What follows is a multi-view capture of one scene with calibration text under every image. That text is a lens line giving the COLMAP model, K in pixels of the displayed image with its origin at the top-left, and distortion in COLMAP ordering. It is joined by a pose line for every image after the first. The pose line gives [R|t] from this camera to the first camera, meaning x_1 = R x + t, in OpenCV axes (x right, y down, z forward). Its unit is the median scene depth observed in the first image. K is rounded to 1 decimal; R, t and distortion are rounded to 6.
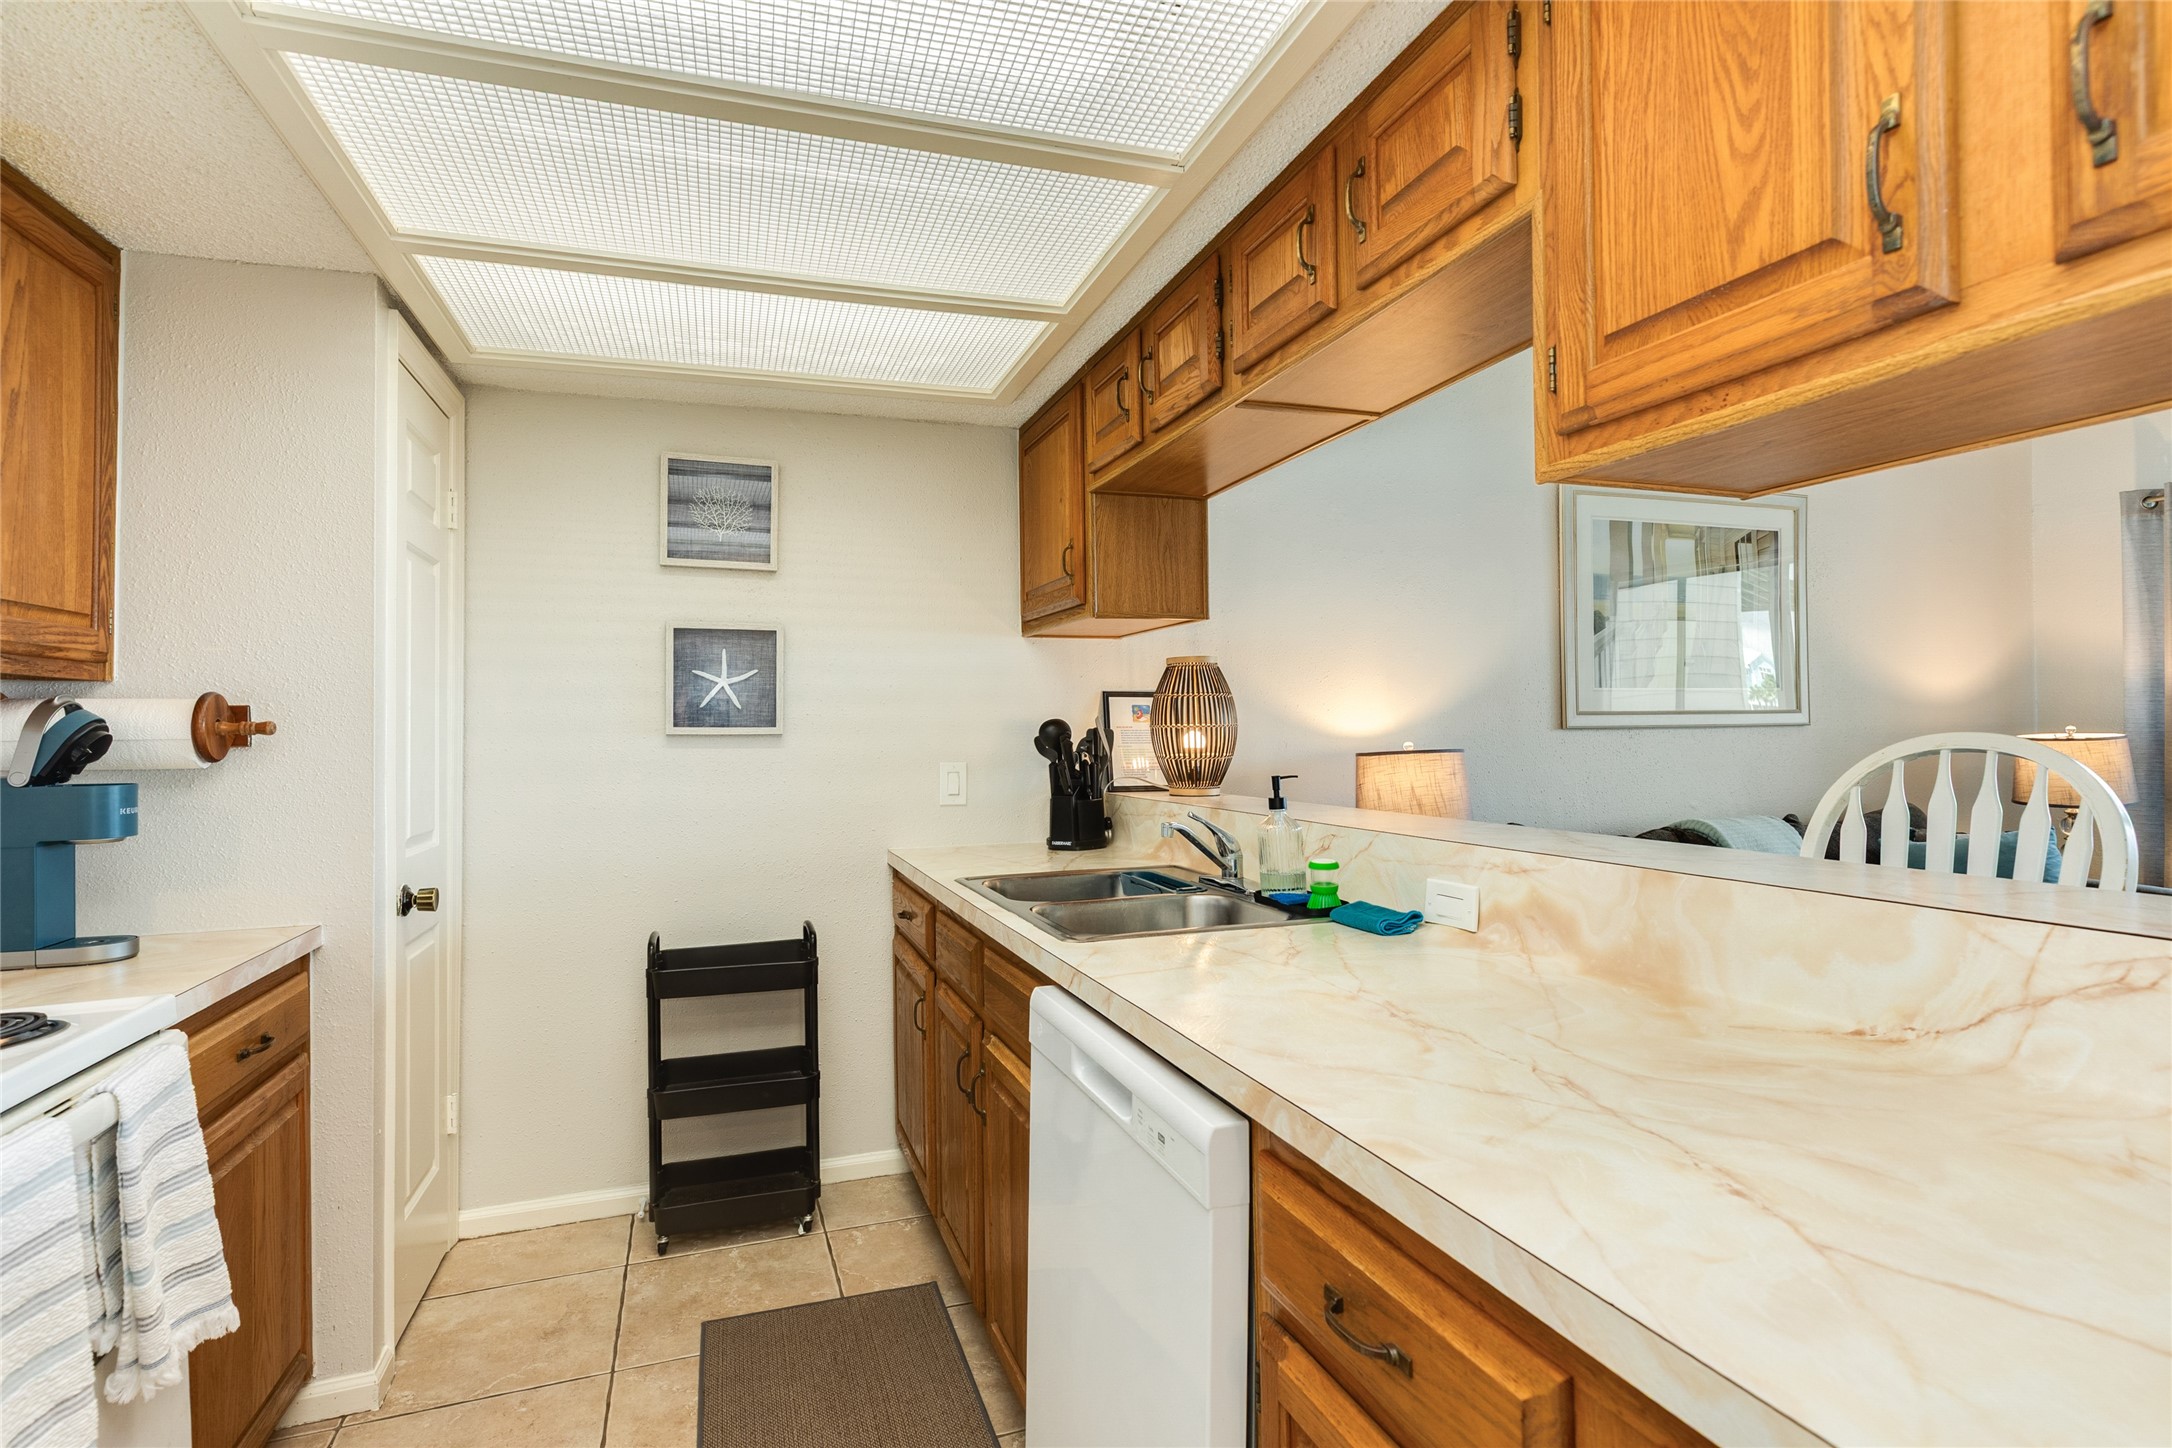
lens RADIAL K [[1065.6, 0, 1091.0], [0, 1065.6, 694.5], [0, 0, 1]] dist [-0.001726, -0.000373]
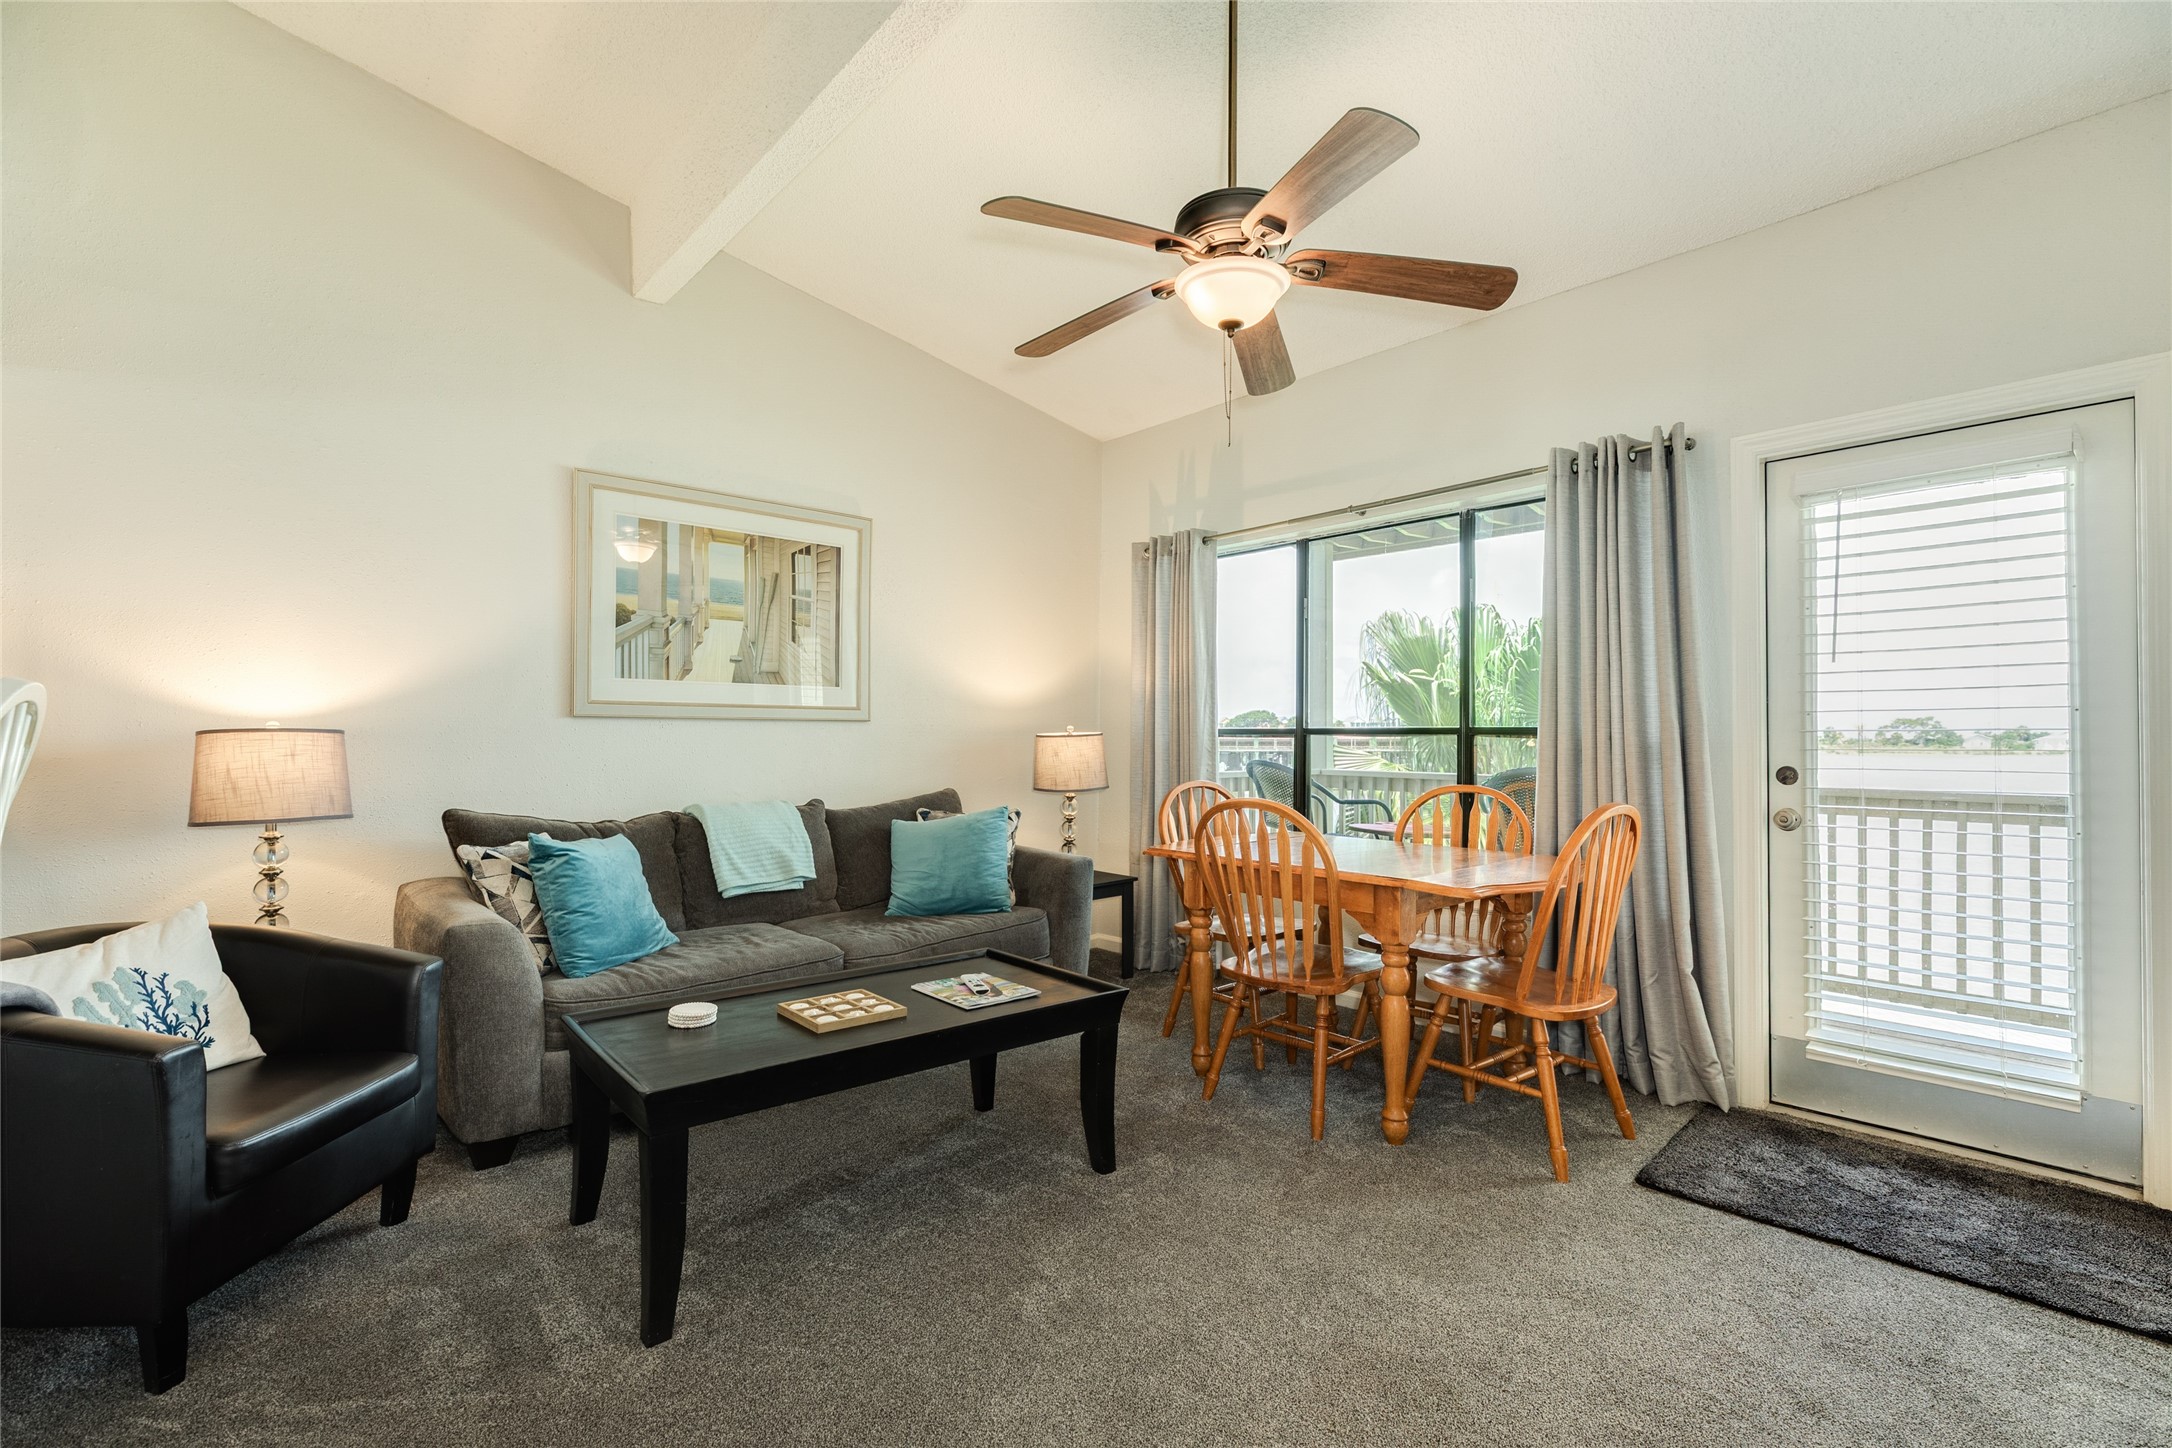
lens RADIAL K [[973.1, 0, 1083.5], [0, 973.1, 727.3], [0, 0, 1]] dist [0.009880, -0.000287]
pose [[0.924669, 0.021679, 0.380155, 0.719279], [-0.028702, 0.999506, 0.012814, 0.020977], [-0.379689, -0.022760, 0.924834, -0.061811]]
